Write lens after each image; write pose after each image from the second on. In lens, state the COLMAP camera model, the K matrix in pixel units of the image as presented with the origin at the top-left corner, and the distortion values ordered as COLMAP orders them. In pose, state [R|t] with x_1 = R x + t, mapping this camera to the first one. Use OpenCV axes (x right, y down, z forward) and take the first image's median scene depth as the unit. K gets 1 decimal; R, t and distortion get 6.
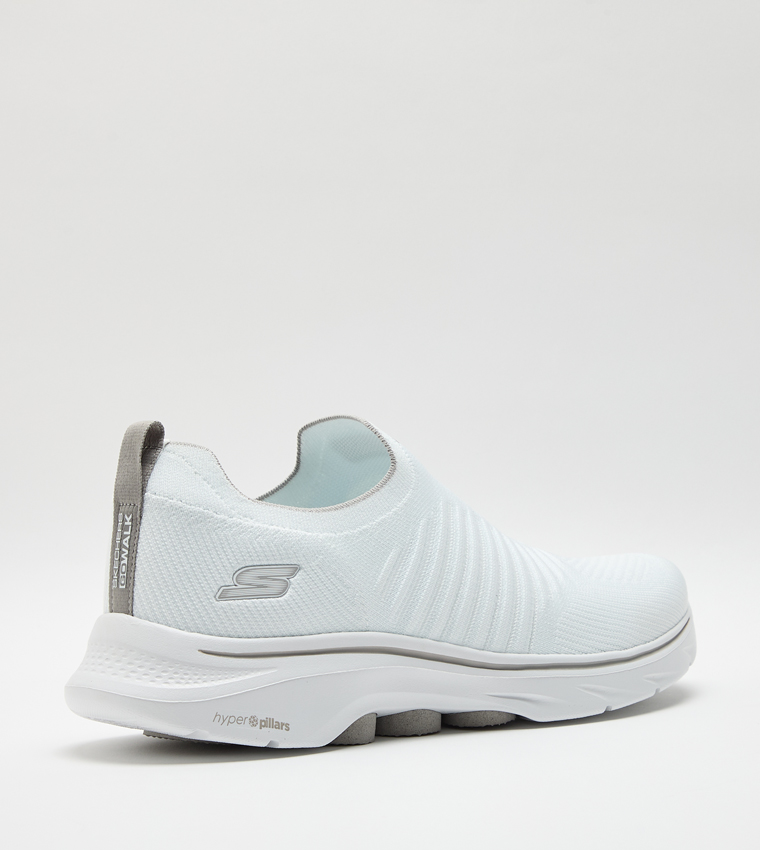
lens RADIAL K [[3539.2, 0, 380.7], [0, 3539.2, 424.2], [0, 0, 1]] dist [0.531388, 0.000000]
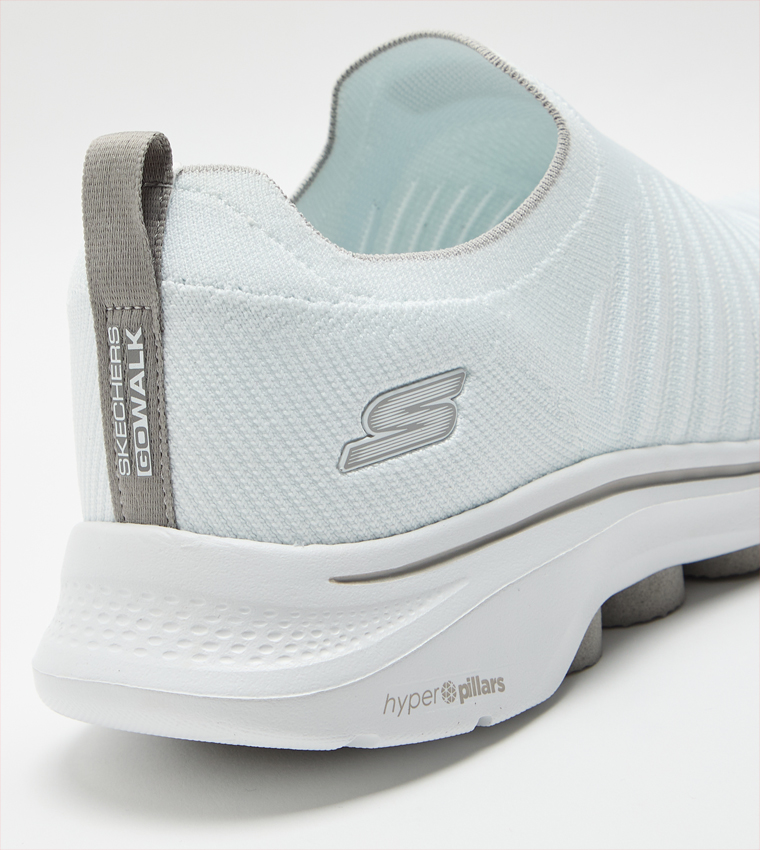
lens RADIAL K [[3539.2, 0, 378.3], [0, 3539.2, 425.9], [0, 0, 1]] dist [0.531388, 0.000000]
pose [[0.965670, -0.169117, 0.197183, -0.138030], [0.130924, 0.972452, 0.192861, -0.052455], [-0.224367, -0.160424, 0.961209, 0.514627]]
